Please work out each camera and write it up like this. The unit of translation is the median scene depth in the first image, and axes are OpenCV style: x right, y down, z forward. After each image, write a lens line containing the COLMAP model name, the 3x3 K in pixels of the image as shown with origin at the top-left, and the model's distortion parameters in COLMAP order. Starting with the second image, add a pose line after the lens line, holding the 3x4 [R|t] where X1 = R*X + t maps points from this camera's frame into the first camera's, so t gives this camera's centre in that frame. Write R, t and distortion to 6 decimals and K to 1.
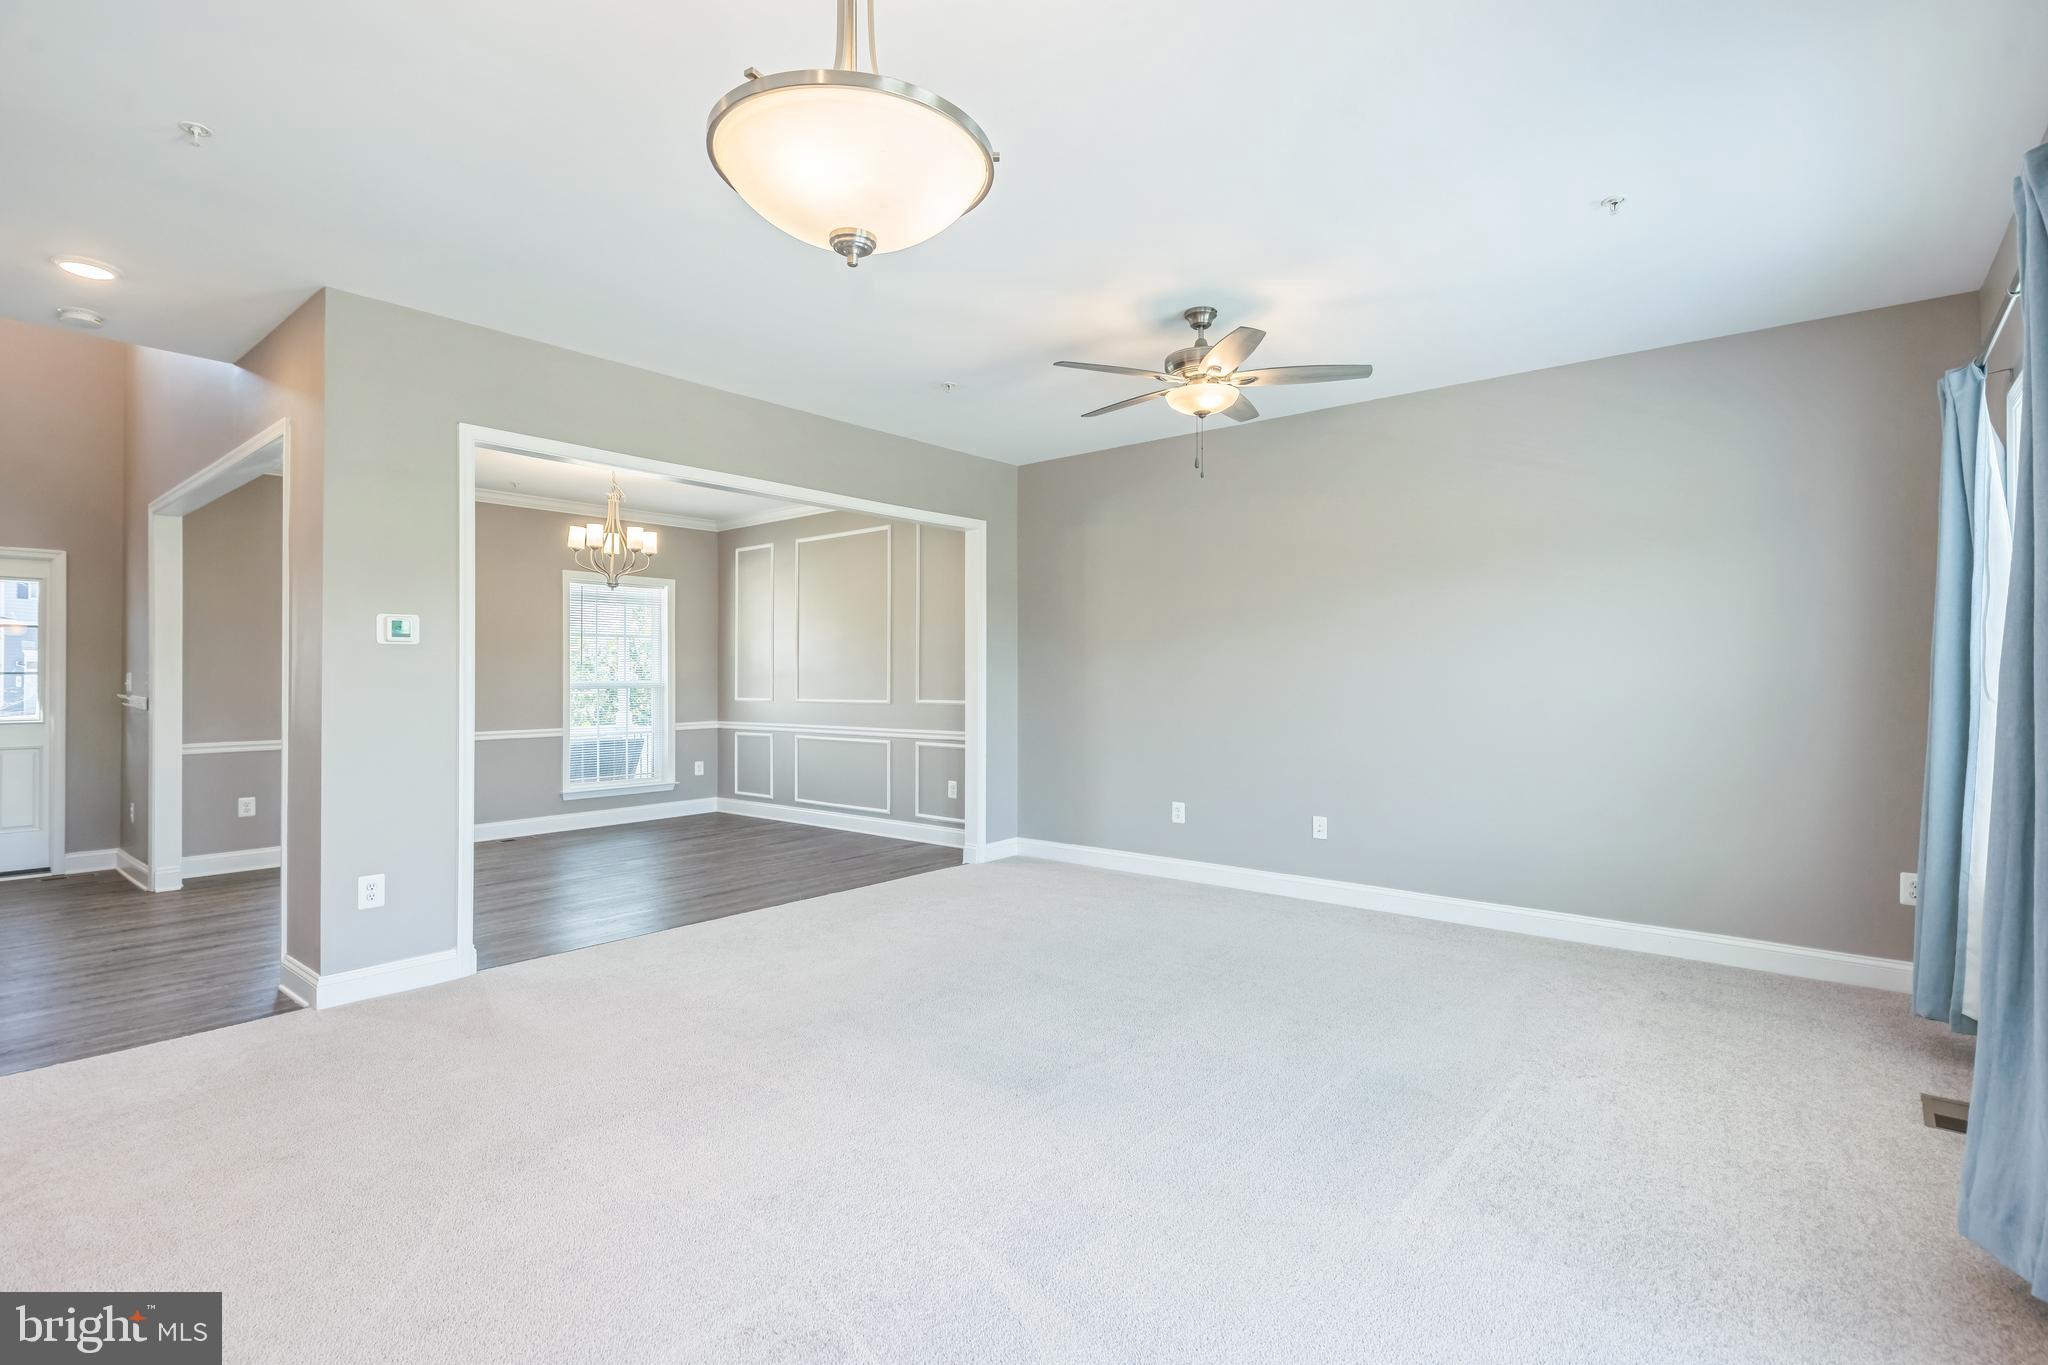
lens RADIAL K [[959.0, 0, 1029.6], [0, 959.0, 667.4], [0, 0, 1]] dist [0.010460, -0.004907]
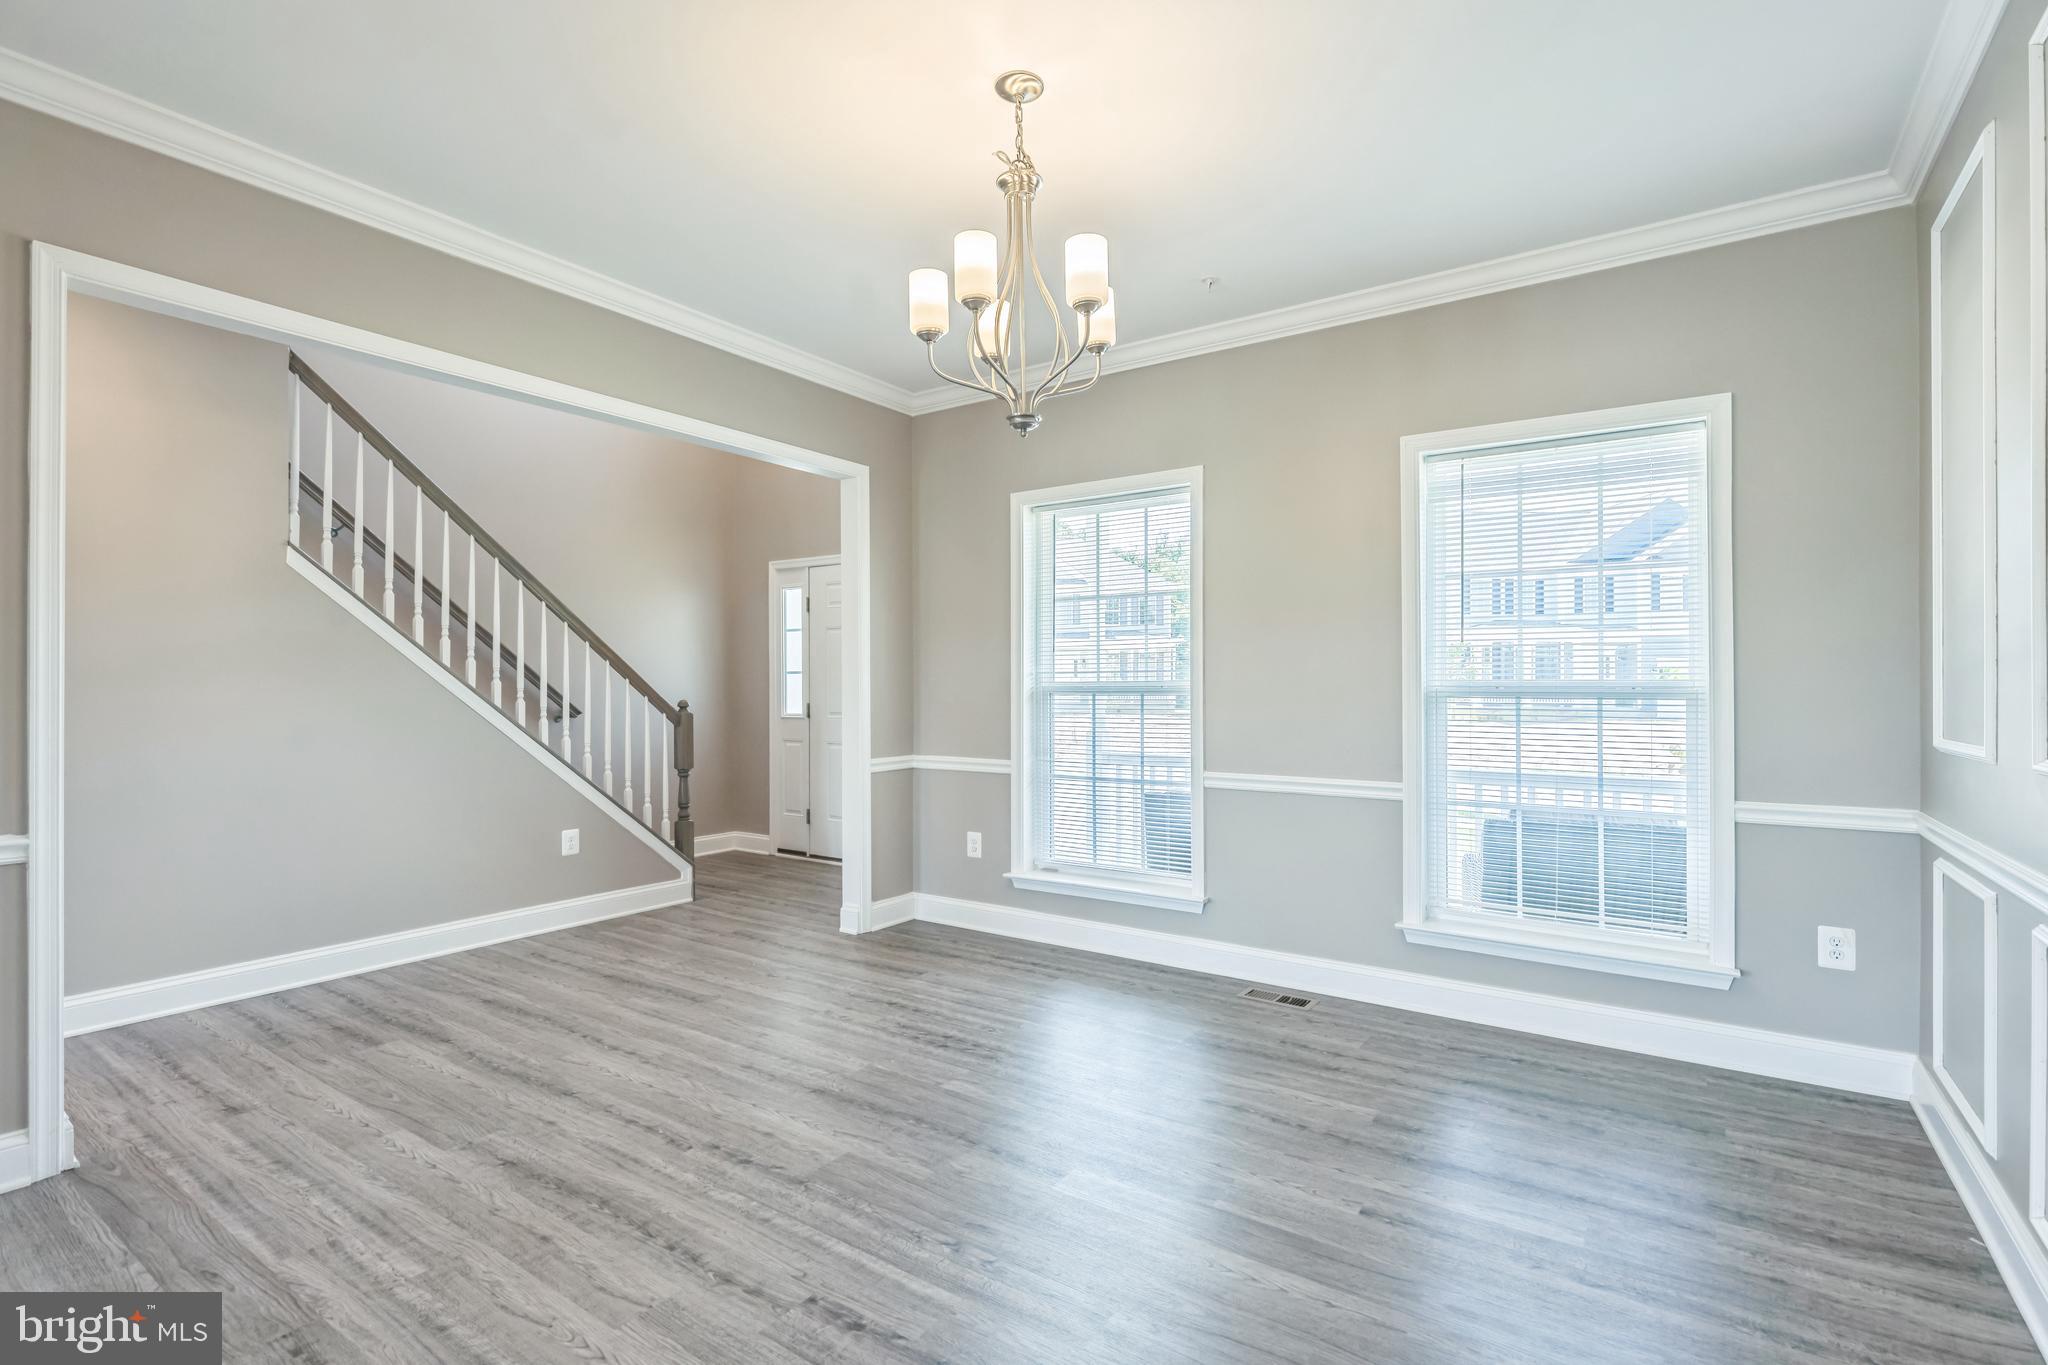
lens RADIAL K [[959.0, 0, 1019.9], [0, 959.0, 669.0], [0, 0, 1]] dist [0.010460, -0.004907]
pose [[0.088469, -0.012422, -0.996001, -0.040898], [0.009475, 0.999887, -0.011628, 0.011331], [0.996034, -0.008408, 0.088577, 0.706106]]
